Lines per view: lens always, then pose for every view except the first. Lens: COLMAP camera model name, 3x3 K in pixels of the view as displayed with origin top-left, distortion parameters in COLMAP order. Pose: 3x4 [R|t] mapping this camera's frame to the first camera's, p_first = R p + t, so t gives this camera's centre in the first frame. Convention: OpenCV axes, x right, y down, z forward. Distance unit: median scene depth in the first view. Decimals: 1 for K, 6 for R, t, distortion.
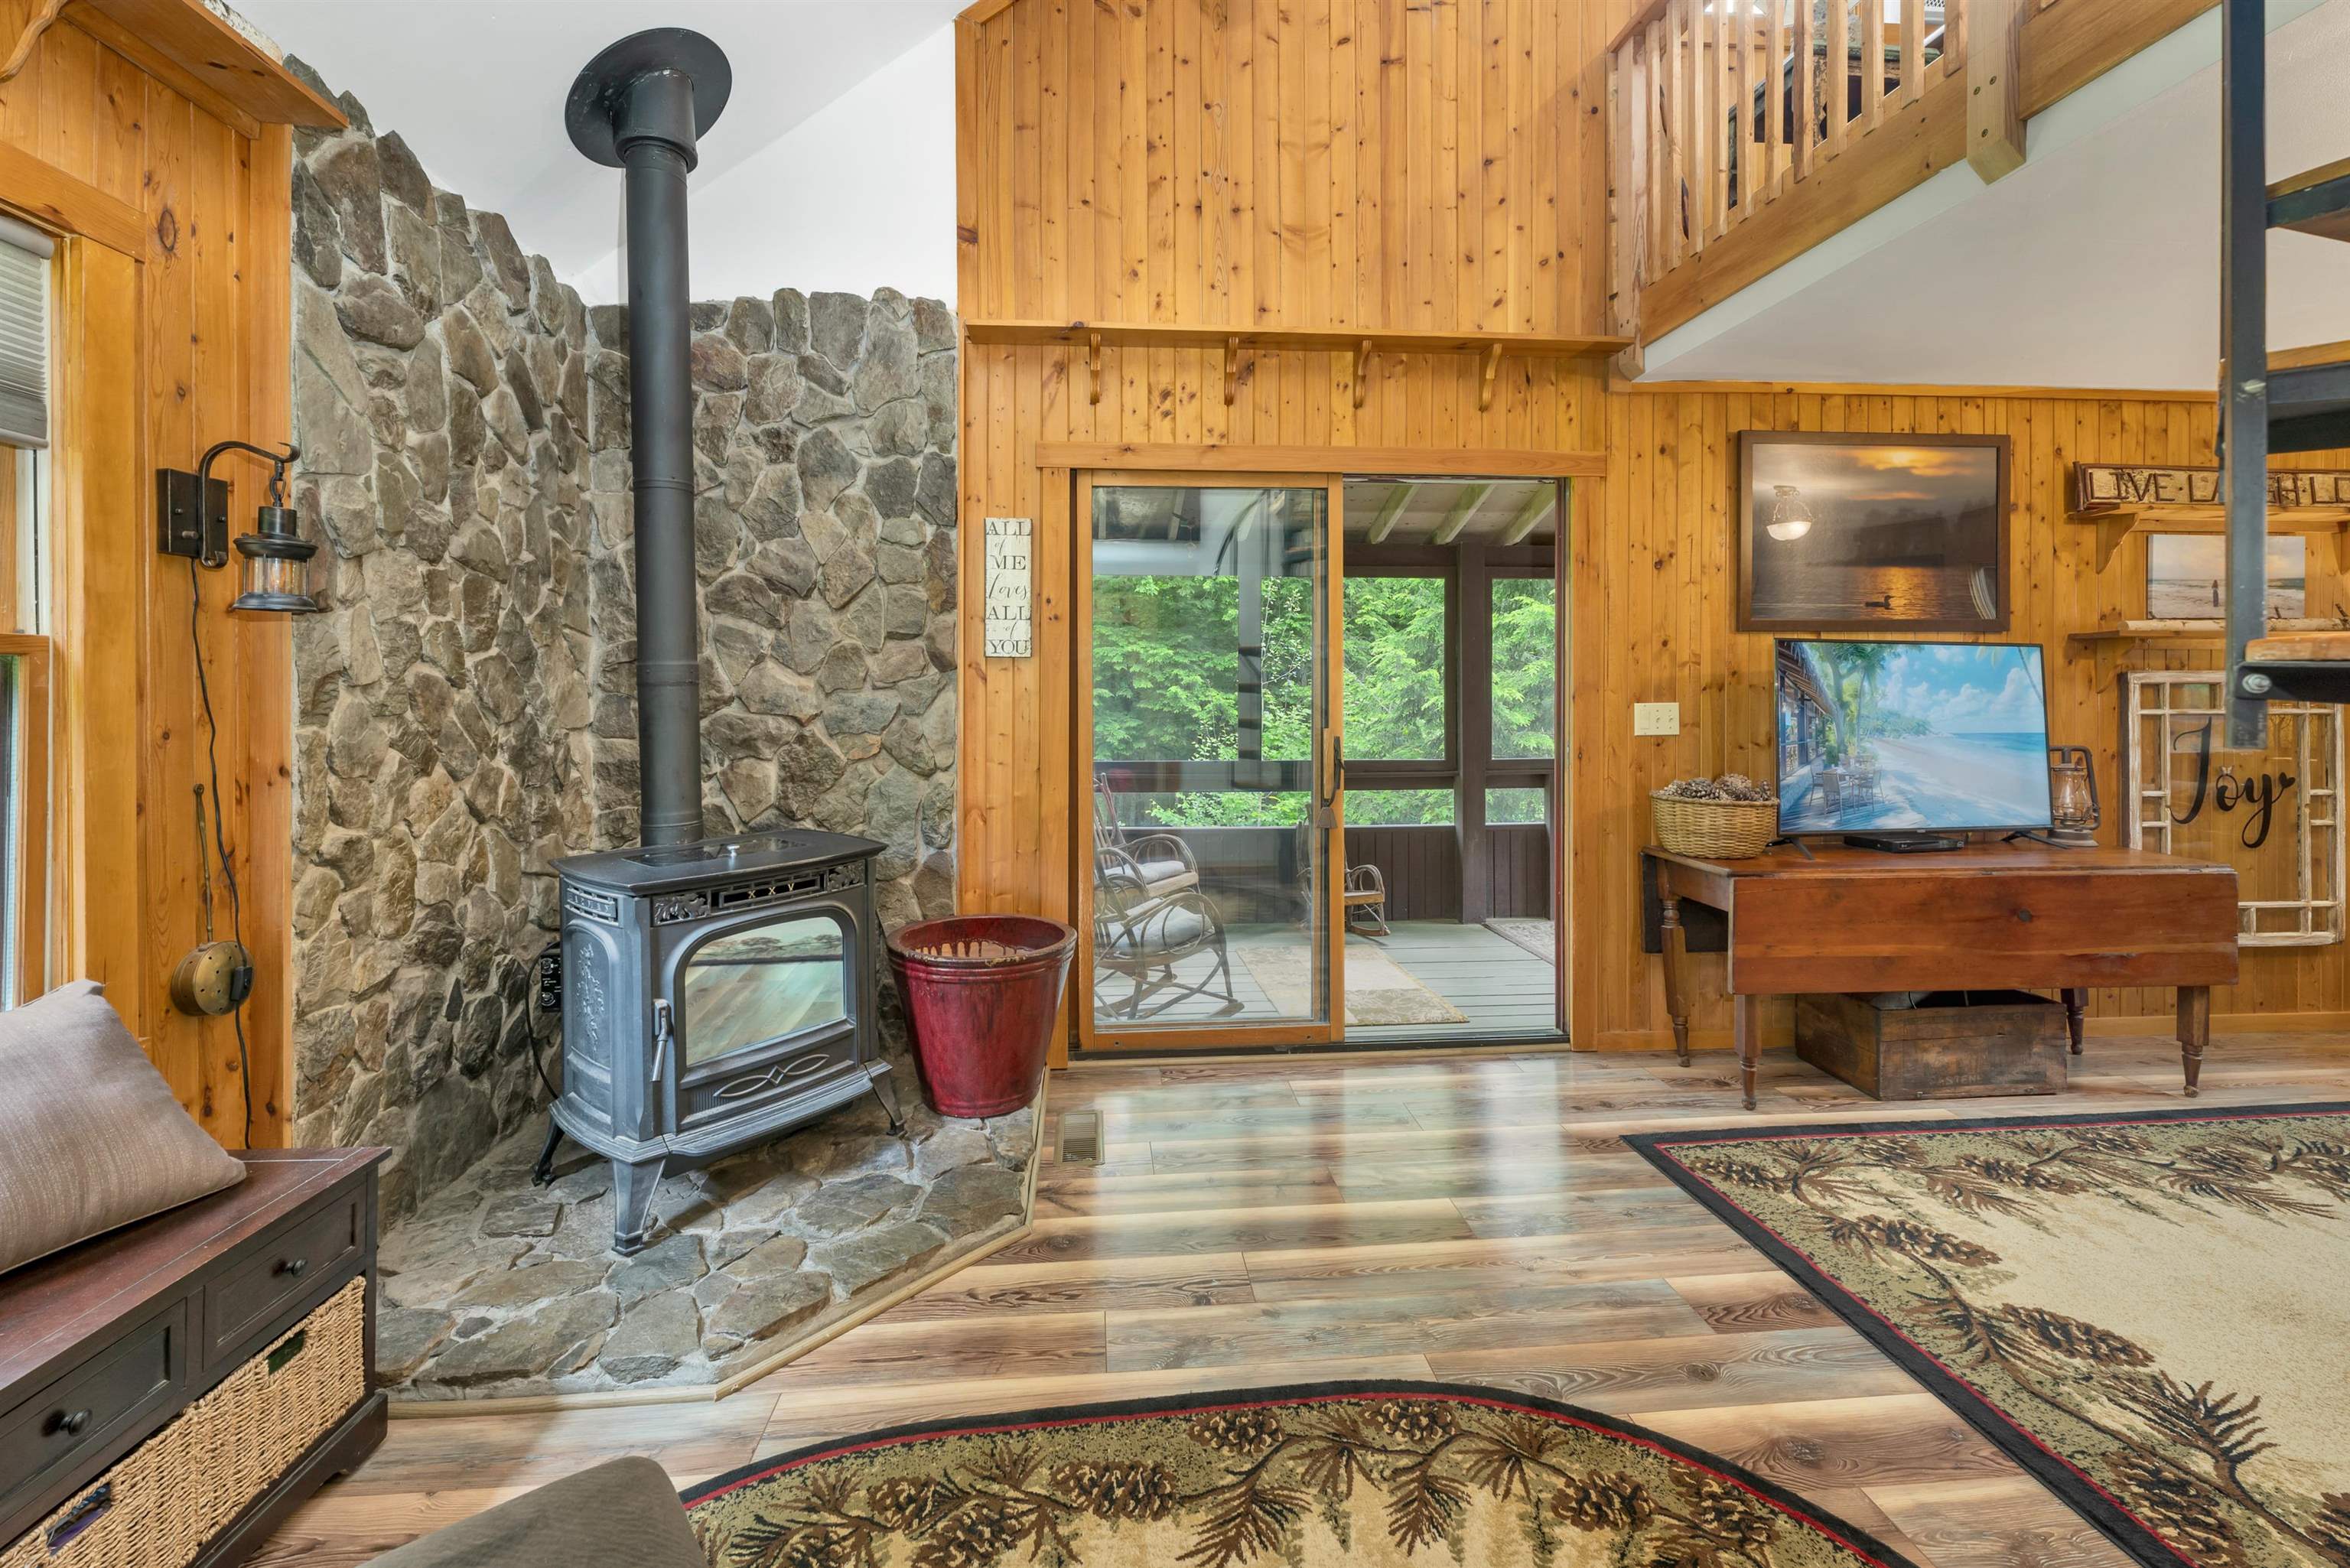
lens RADIAL K [[1018.9, 0, 1186.0], [0, 1018.9, 670.9], [0, 0, 1]] dist [0.002079, -0.000949]
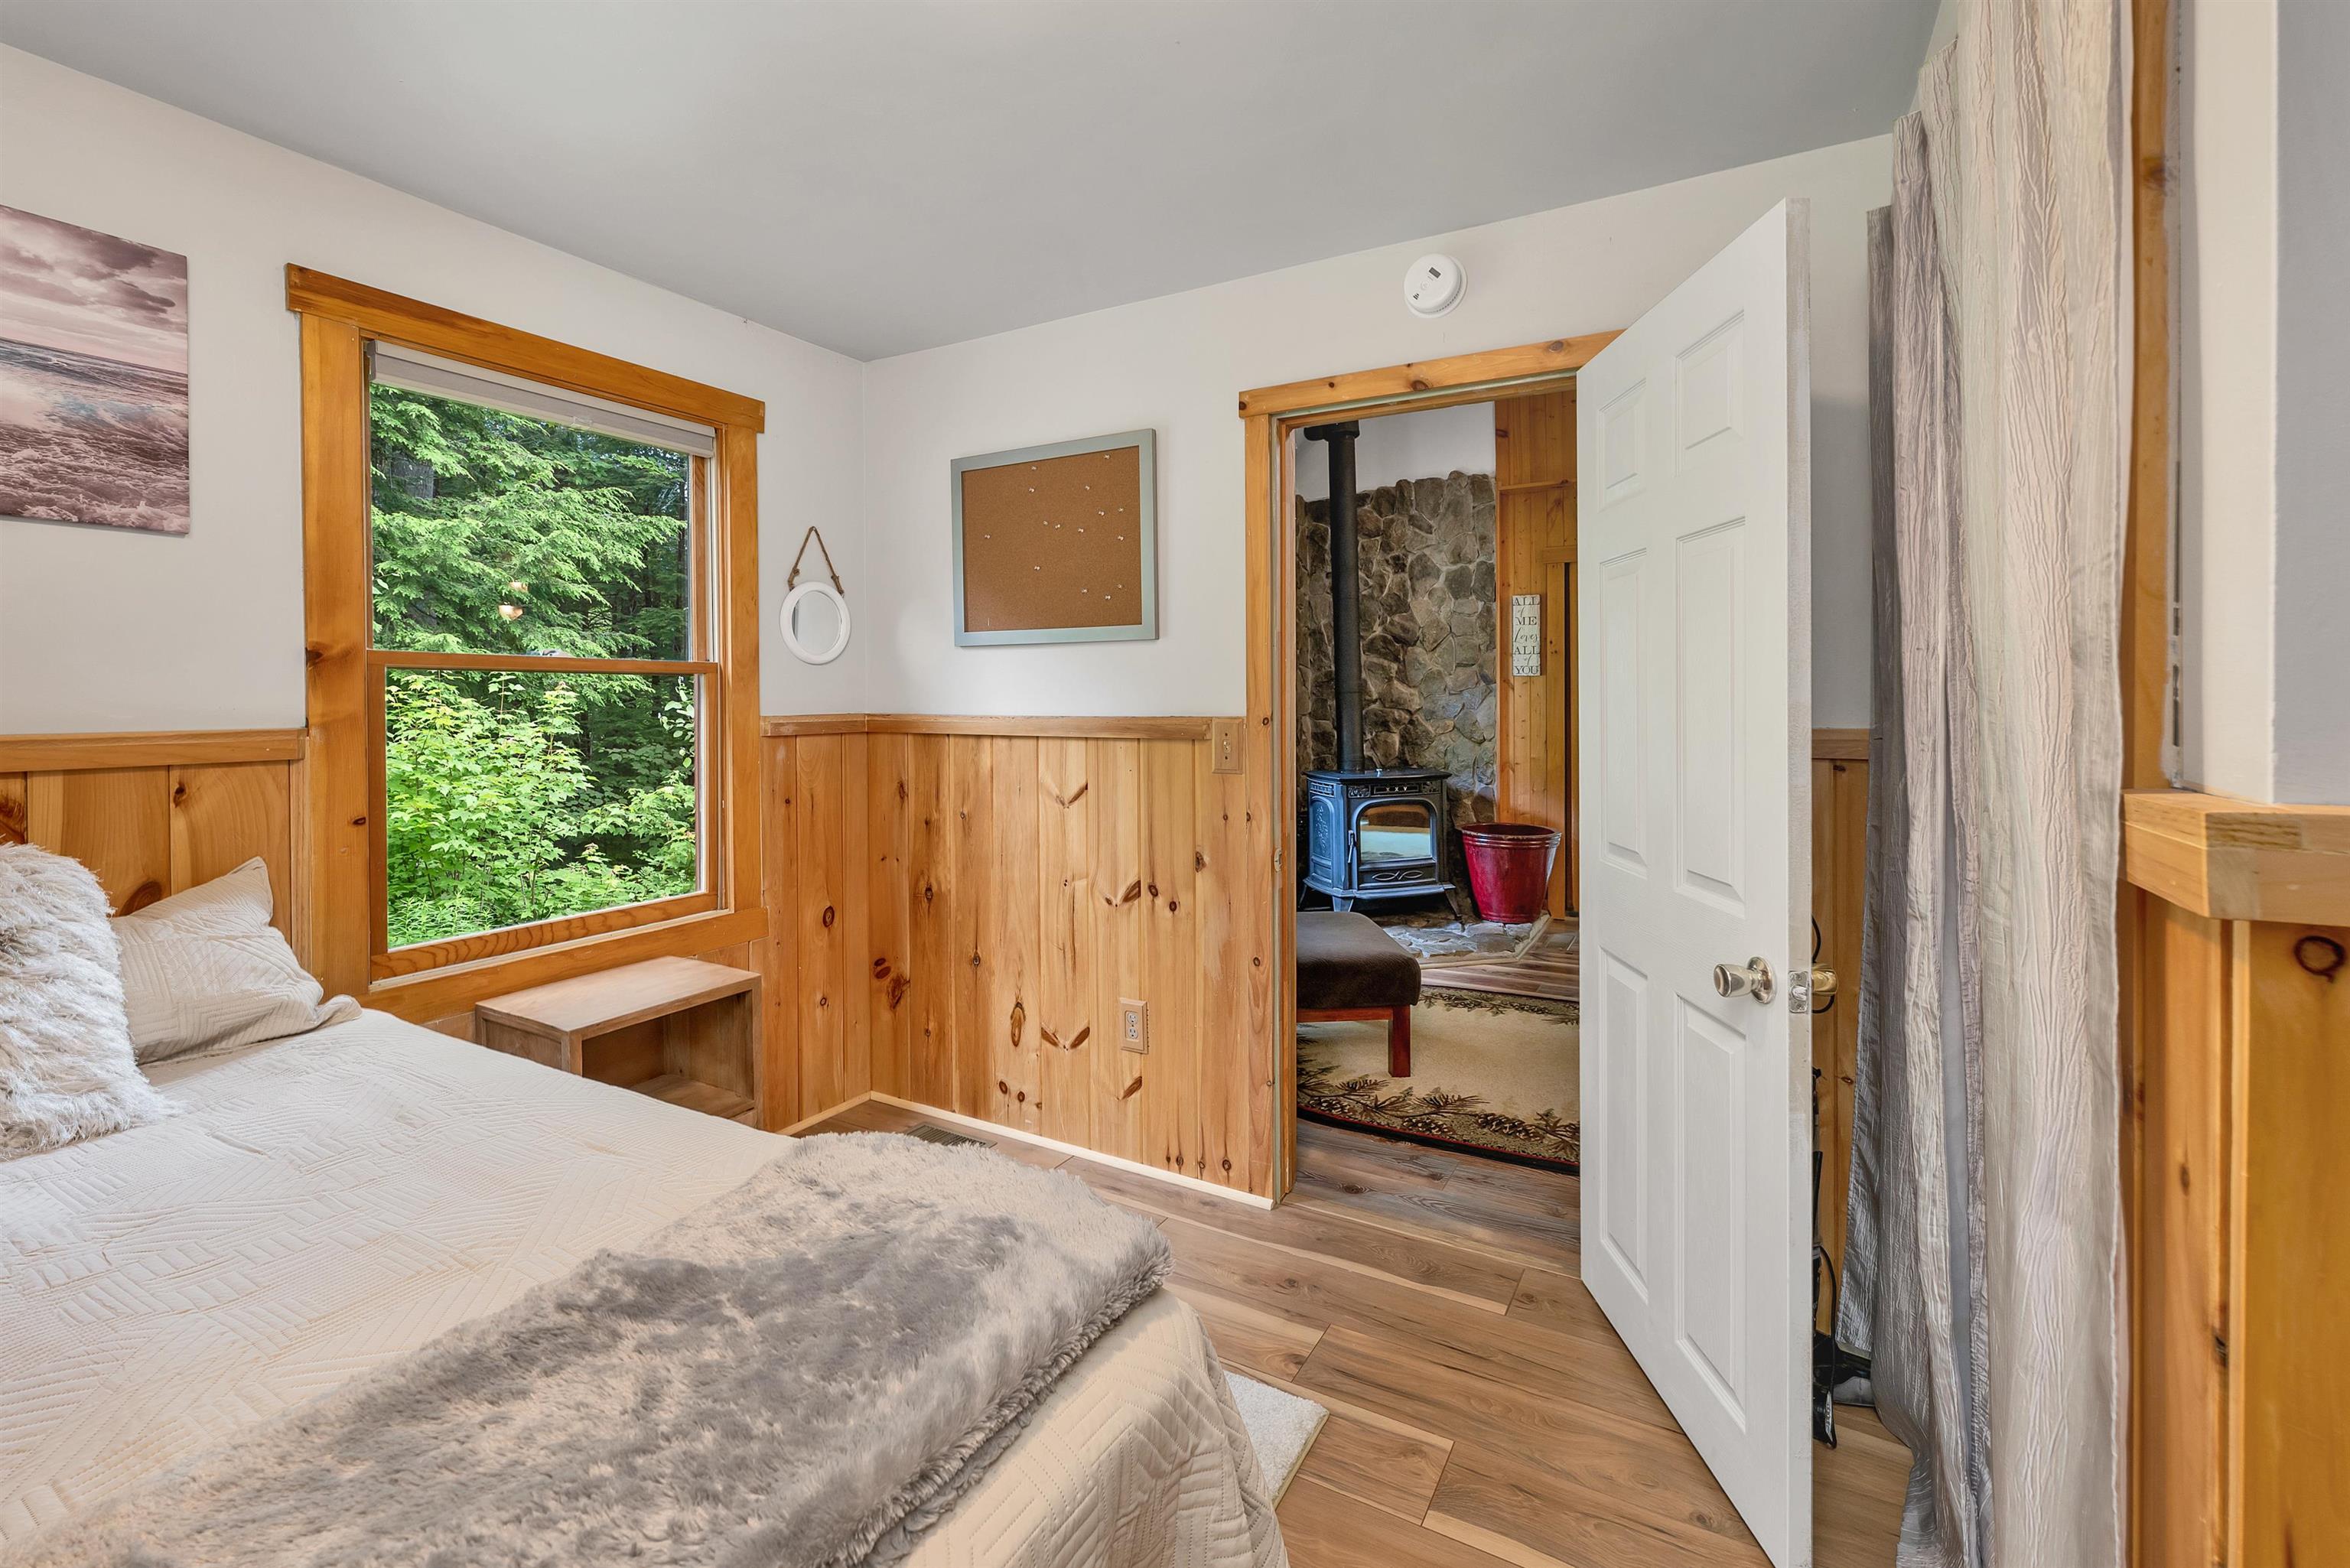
lens RADIAL K [[1018.9, 0, 1181.1], [0, 1018.9, 699.0], [0, 0, 1]] dist [0.002079, -0.000949]
pose [[0.829393, -0.000213, -0.558665, 0.307284], [0.009215, 0.999869, 0.013299, -0.003132], [0.558589, -0.016178, 0.829287, -0.761575]]
